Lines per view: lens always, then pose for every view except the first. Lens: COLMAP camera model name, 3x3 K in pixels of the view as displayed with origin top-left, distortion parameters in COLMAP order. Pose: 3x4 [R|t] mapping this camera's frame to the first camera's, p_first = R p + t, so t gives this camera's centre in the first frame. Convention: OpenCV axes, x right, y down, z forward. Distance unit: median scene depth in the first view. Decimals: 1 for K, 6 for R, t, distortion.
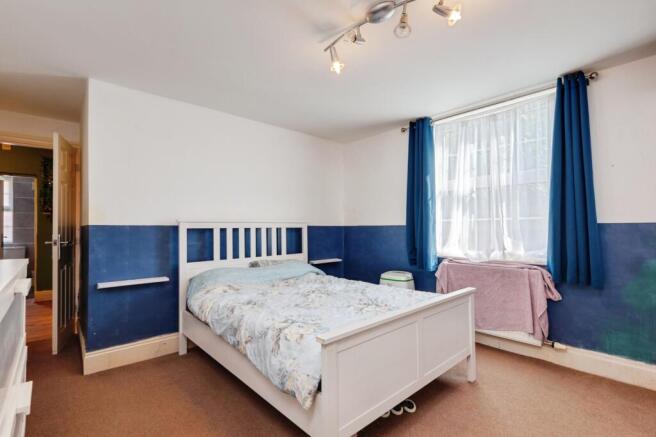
lens RADIAL K [[301.3, 0, 332.9], [0, 301.3, 216.5], [0, 0, 1]] dist [0.002891, -0.000323]
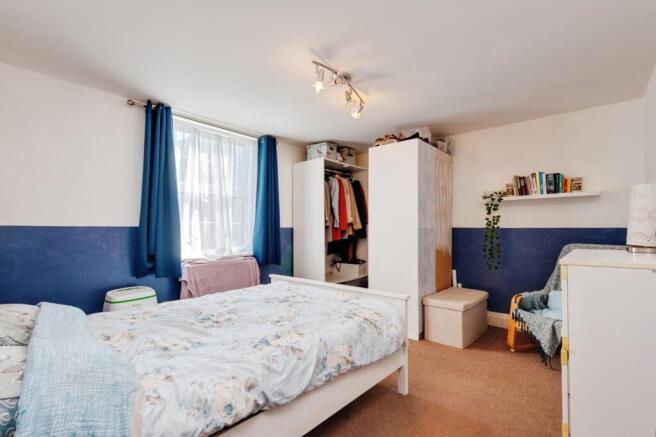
lens RADIAL K [[301.3, 0, 332.9], [0, 301.3, 216.5], [0, 0, 1]] dist [0.002891, -0.000323]
pose [[-0.111284, 0.045372, 0.992752, -0.671585], [-0.037674, 0.998047, -0.049837, 0.025604], [-0.993074, -0.042947, -0.109358, 0.650946]]
